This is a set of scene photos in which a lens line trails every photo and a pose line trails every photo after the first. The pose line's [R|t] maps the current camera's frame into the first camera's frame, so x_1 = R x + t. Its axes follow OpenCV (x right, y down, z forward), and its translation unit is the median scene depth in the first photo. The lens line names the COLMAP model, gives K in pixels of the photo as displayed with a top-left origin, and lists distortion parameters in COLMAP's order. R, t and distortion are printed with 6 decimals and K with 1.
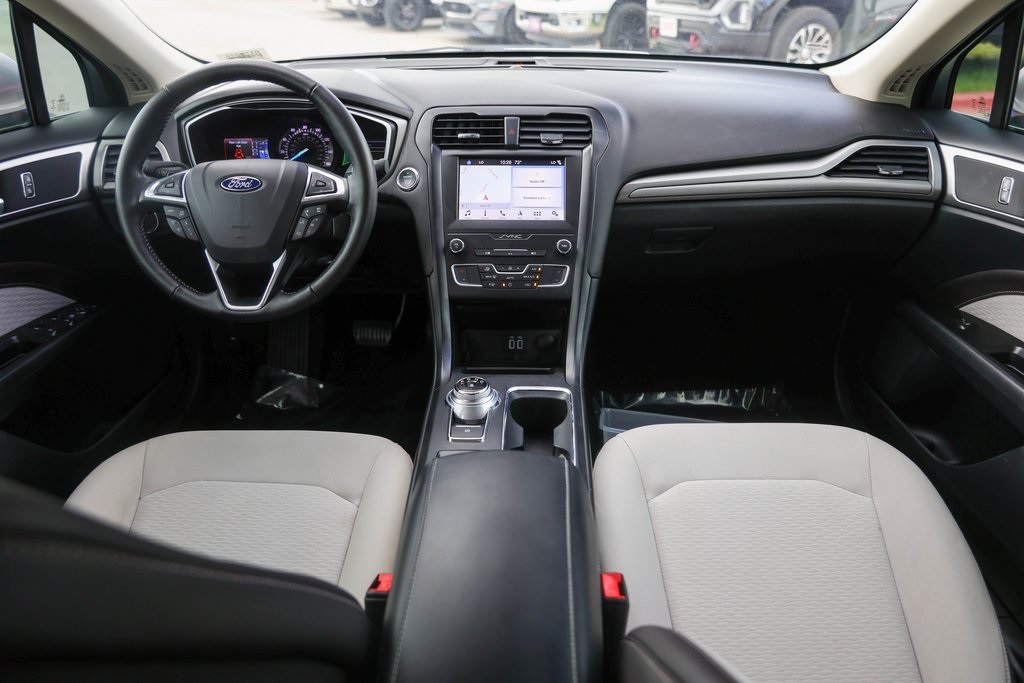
lens RADIAL K [[669.2, 0, 510.8], [0, 669.2, 341.4], [0, 0, 1]] dist [-0.034863, 0.013260]
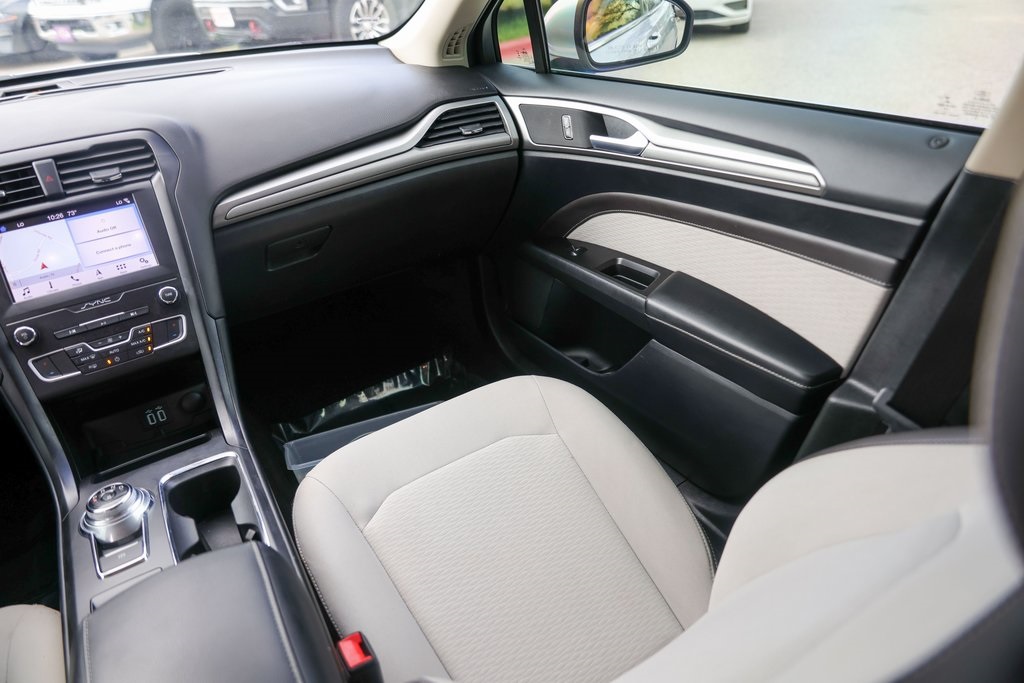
lens RADIAL K [[669.2, 0, 513.9], [0, 669.2, 338.2], [0, 0, 1]] dist [-0.034863, 0.013260]
pose [[0.829153, -0.333721, 0.448481, 0.045873], [0.324740, 0.940555, 0.099500, -0.031018], [-0.455026, 0.063139, 0.888237, 0.053345]]
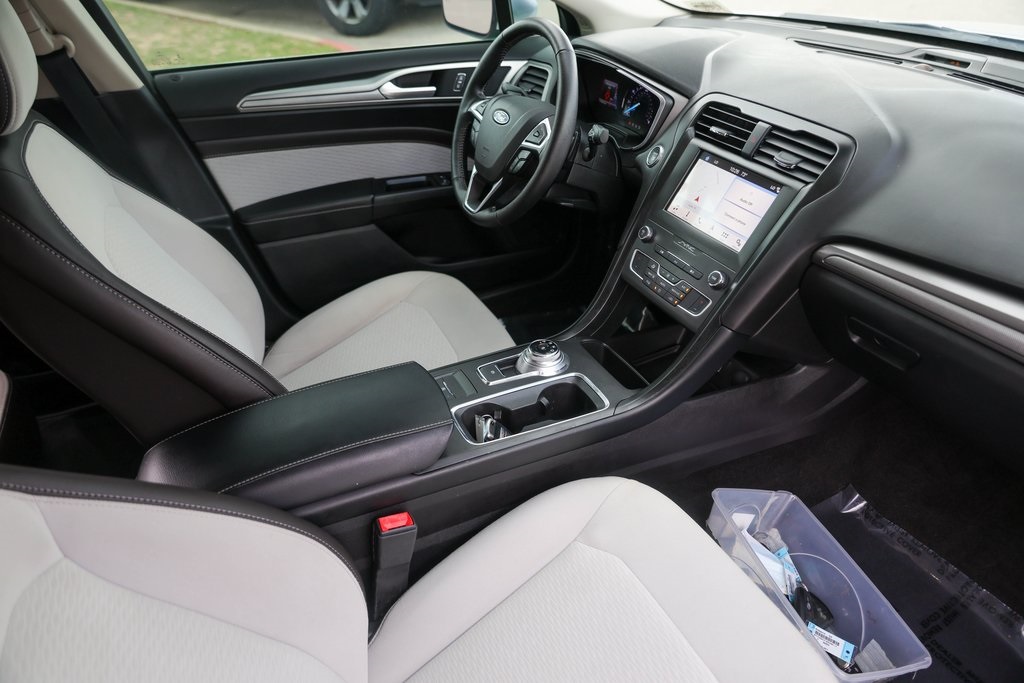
lens RADIAL K [[669.2, 0, 513.8], [0, 669.2, 347.2], [0, 0, 1]] dist [-0.034863, 0.013260]
pose [[0.457255, 0.499371, -0.735899, 0.639008], [-0.398983, 0.854712, 0.332085, -0.246117], [0.794815, 0.141764, 0.590061, 0.273576]]
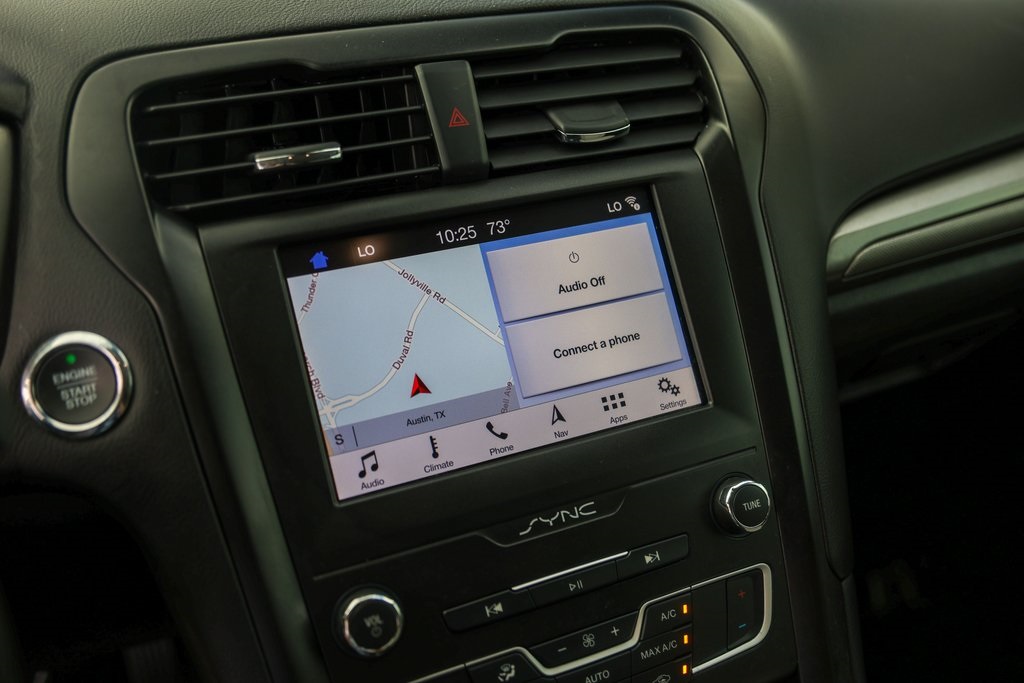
lens RADIAL K [[969.4, 0, 513.7], [0, 969.4, 351.3], [0, 0, 1]] dist [-0.008080, 0.000000]
pose [[0.906679, -0.213405, 0.363858, -0.137118], [0.219698, 0.975259, 0.024542, -0.230117], [-0.360093, 0.057687, 0.931131, 0.644271]]
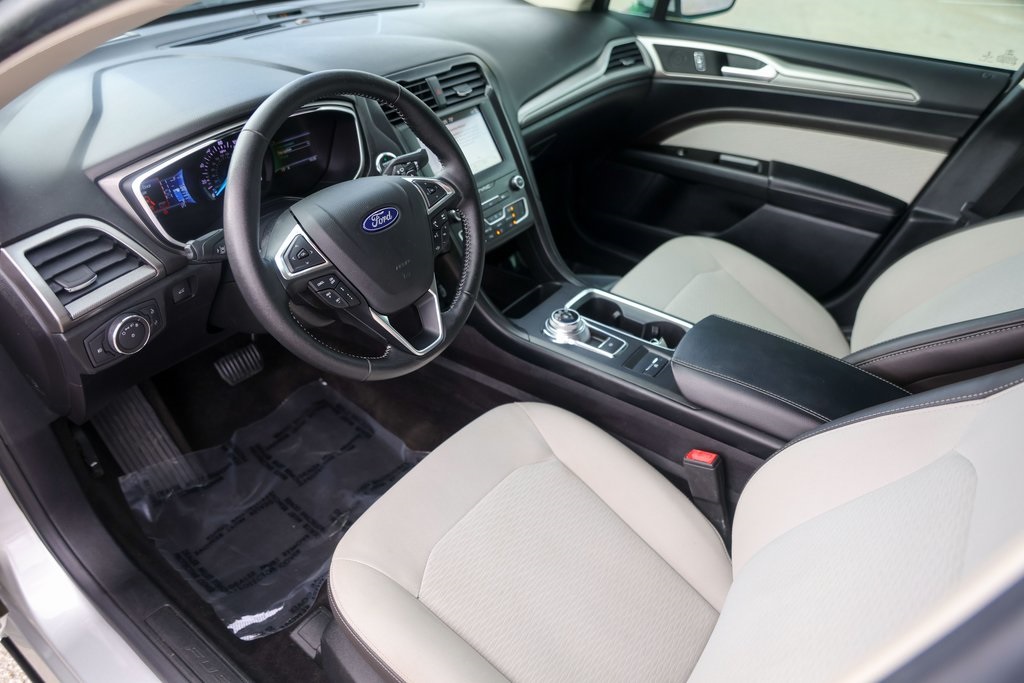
lens RADIAL K [[669.2, 0, 512.2], [0, 669.2, 337.8], [0, 0, 1]] dist [-0.034863, 0.013260]
pose [[0.574723, -0.462831, 0.674894, -0.799297], [0.352954, 0.884245, 0.305833, -0.254294], [-0.738320, 0.062437, 0.671554, 0.256154]]
